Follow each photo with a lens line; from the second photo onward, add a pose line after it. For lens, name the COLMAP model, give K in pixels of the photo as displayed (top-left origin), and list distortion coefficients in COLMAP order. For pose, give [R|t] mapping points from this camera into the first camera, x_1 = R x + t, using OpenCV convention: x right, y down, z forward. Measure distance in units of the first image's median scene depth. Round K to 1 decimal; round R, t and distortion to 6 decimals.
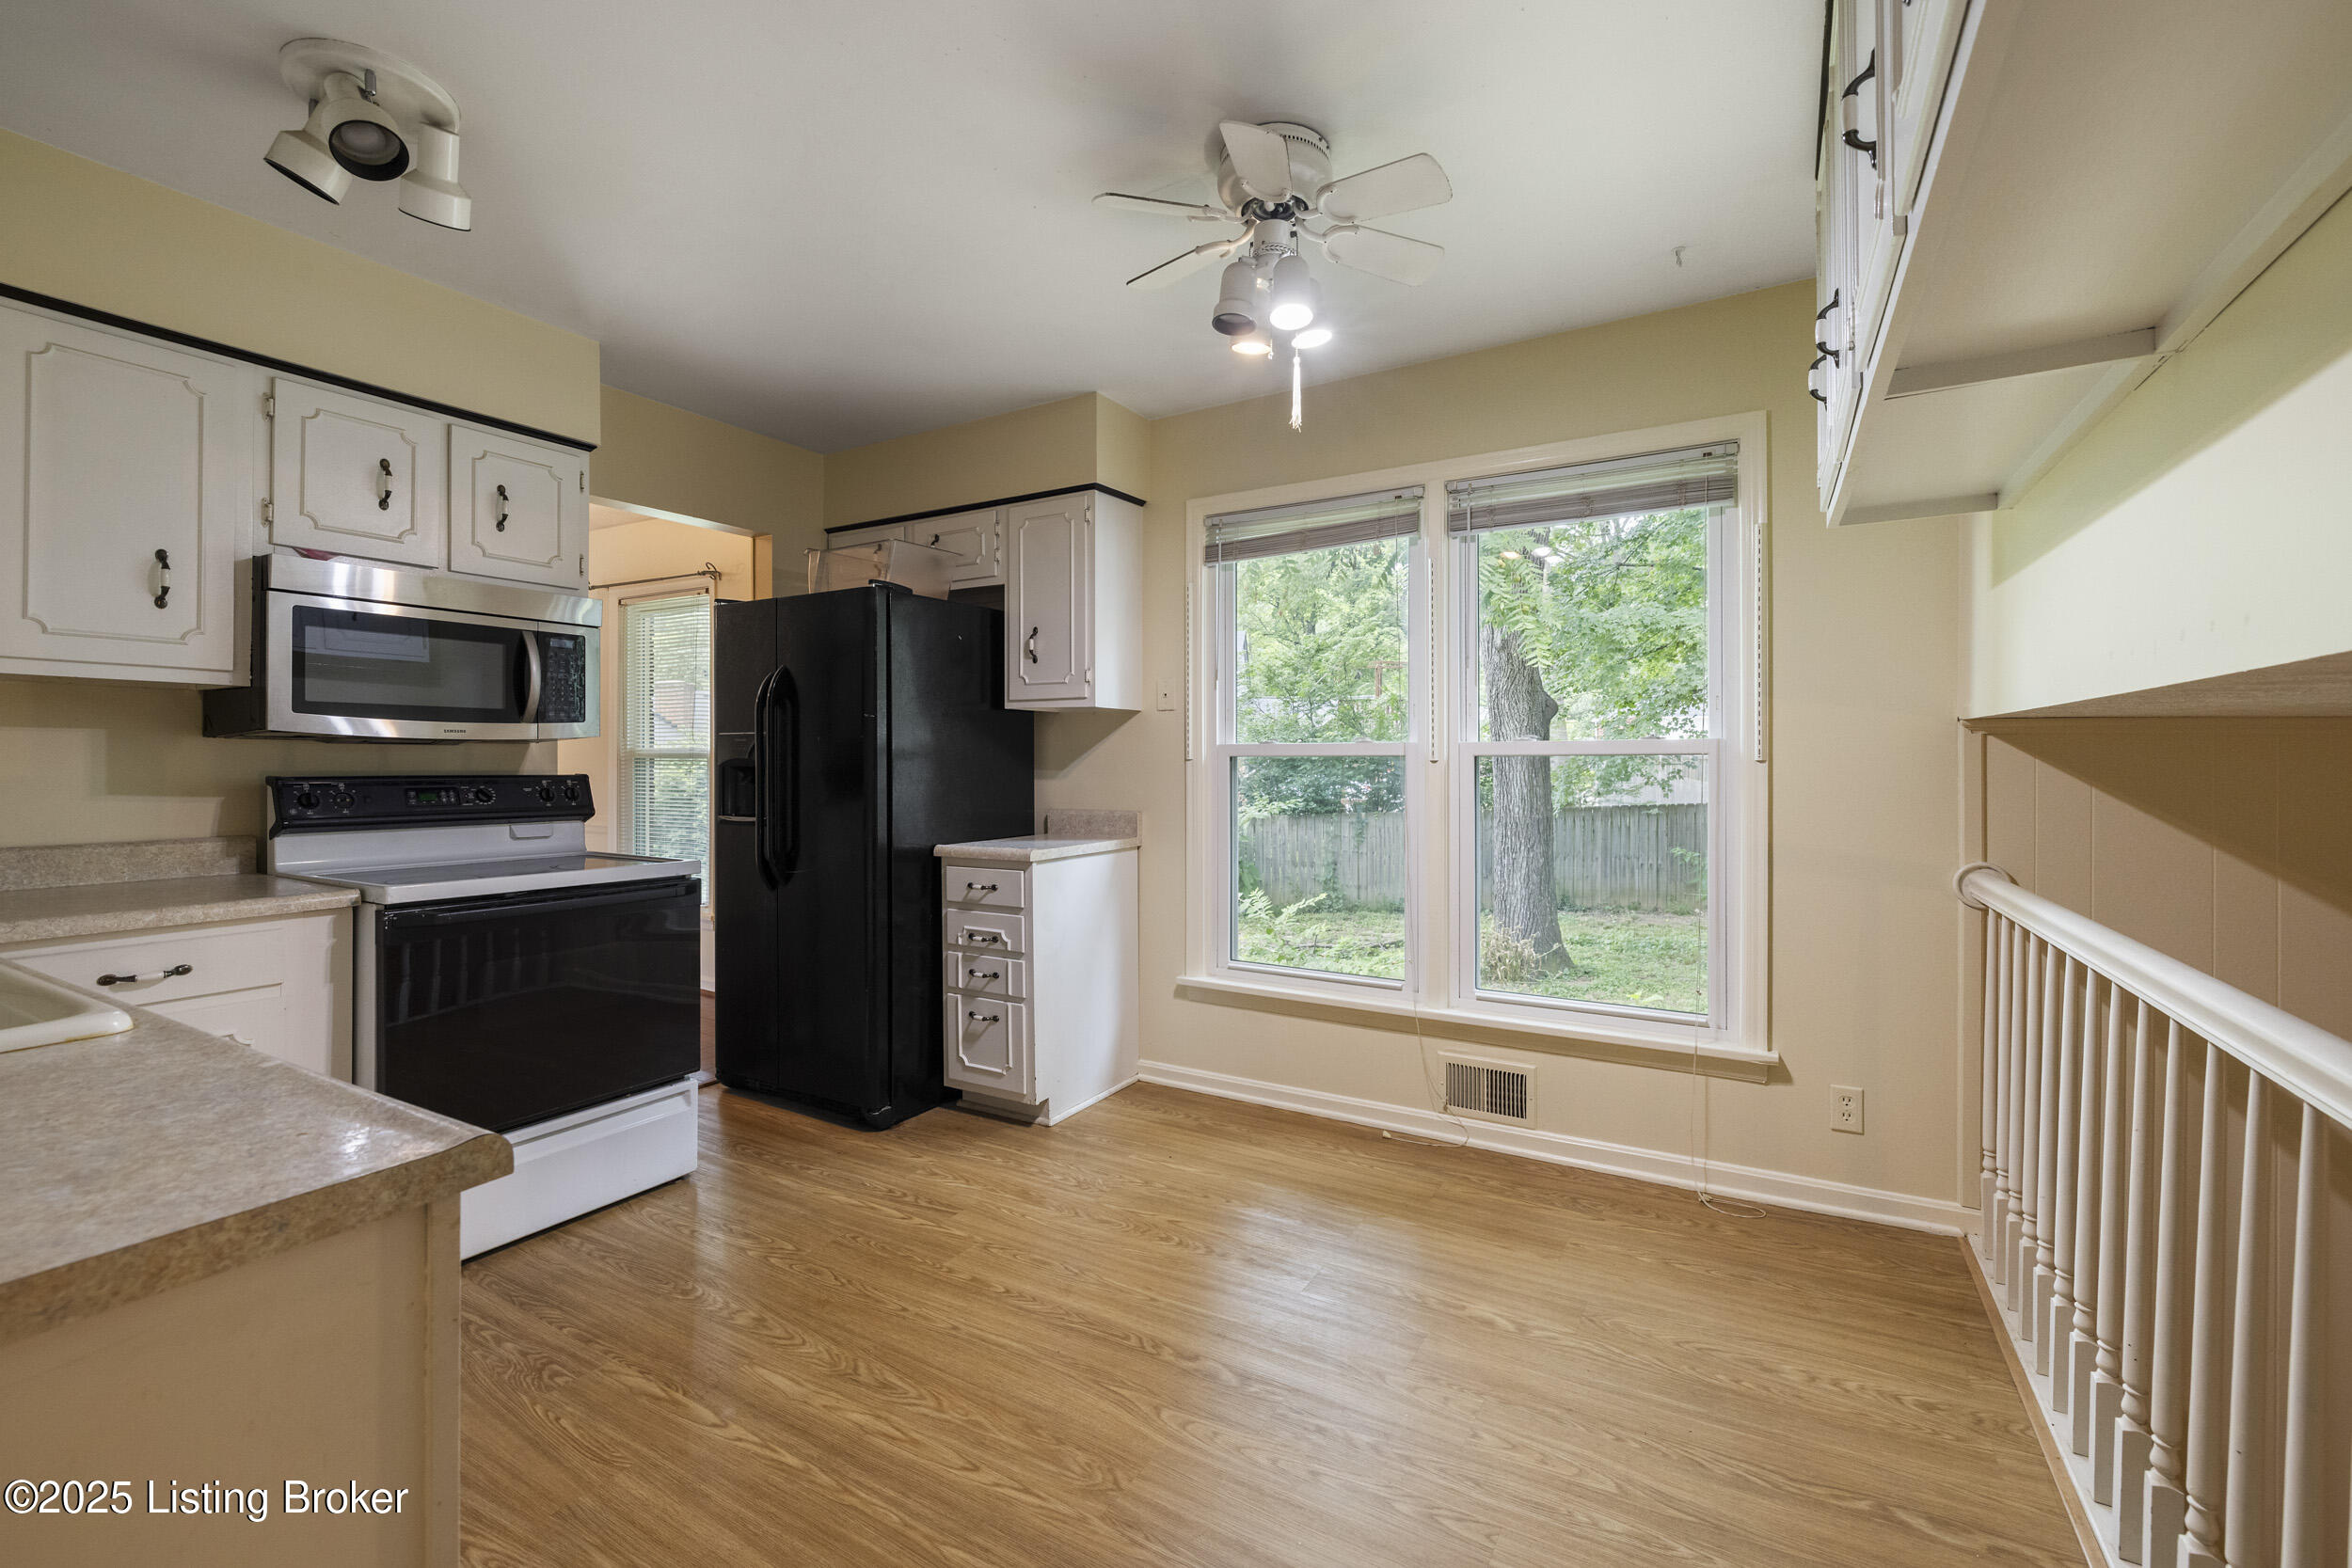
lens RADIAL K [[994.3, 0, 1186.7], [0, 994.3, 763.7], [0, 0, 1]] dist [0.000498, -0.000039]
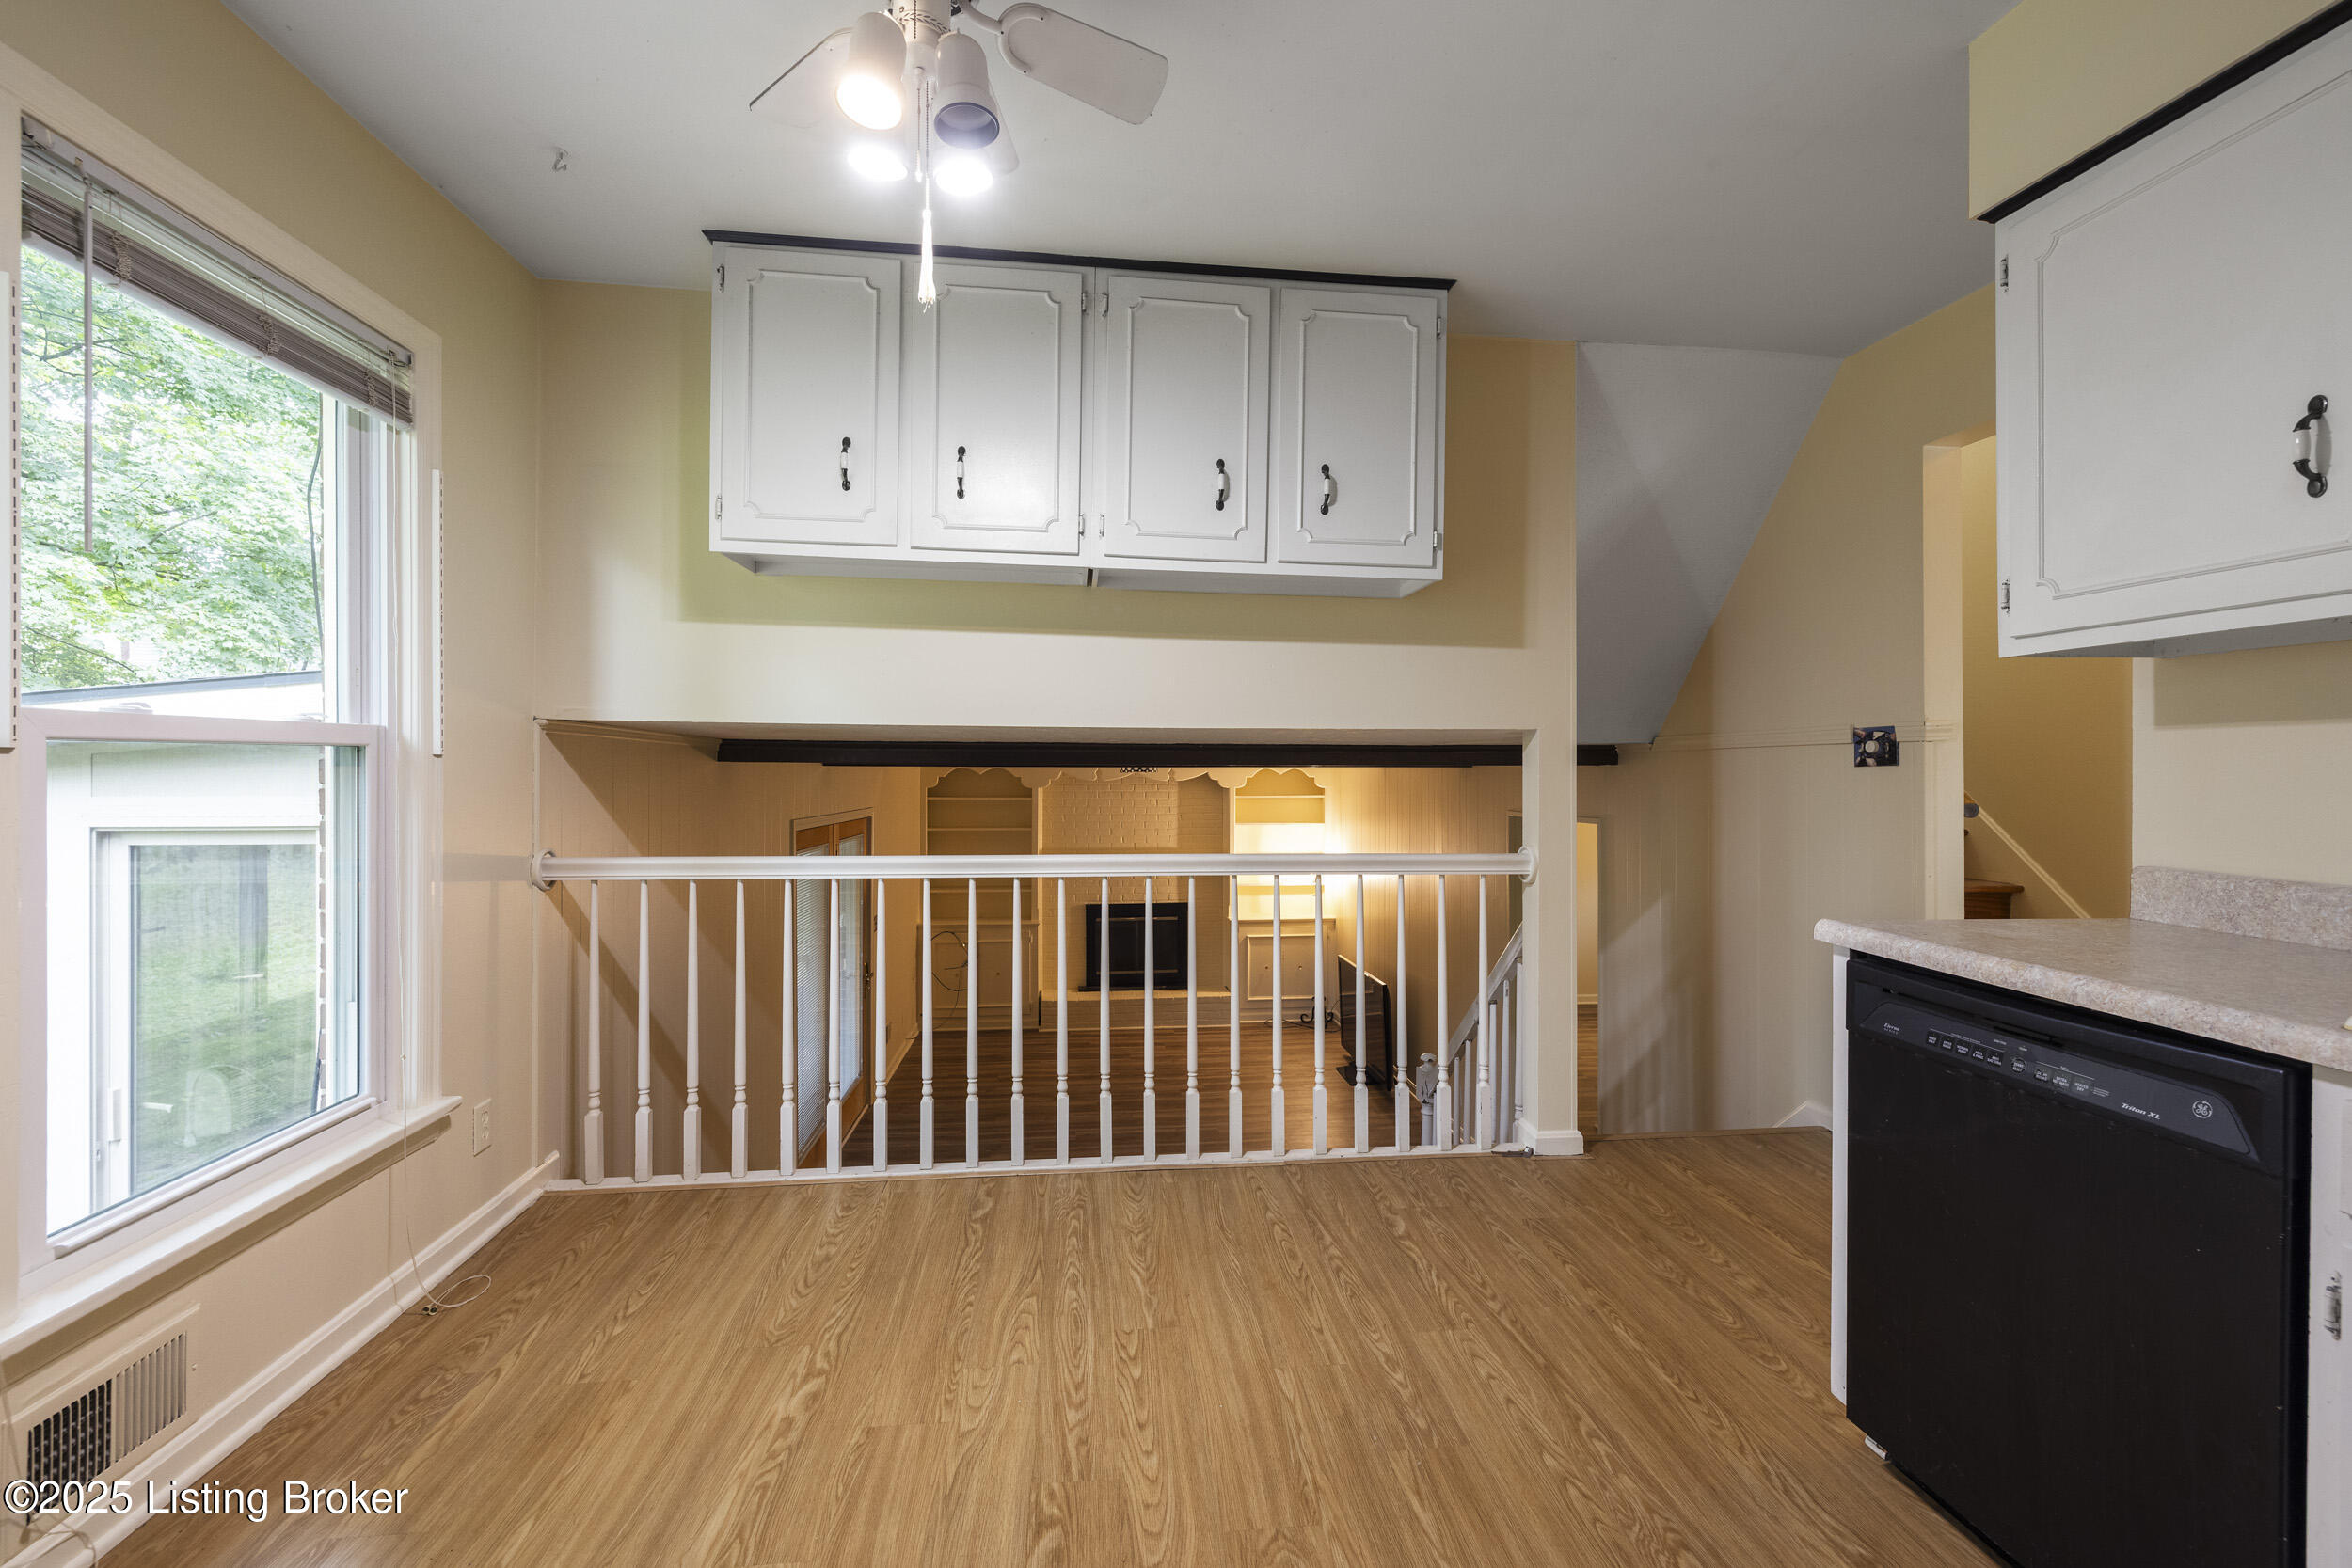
lens RADIAL K [[994.3, 0, 1186.7], [0, 994.3, 763.7], [0, 0, 1]] dist [0.000498, -0.000039]
pose [[-0.597663, -0.002589, 0.801744, -0.552732], [-0.000917, 0.999996, 0.002545, 0.003953], [-0.801747, 0.000786, -0.597663, 1.178004]]
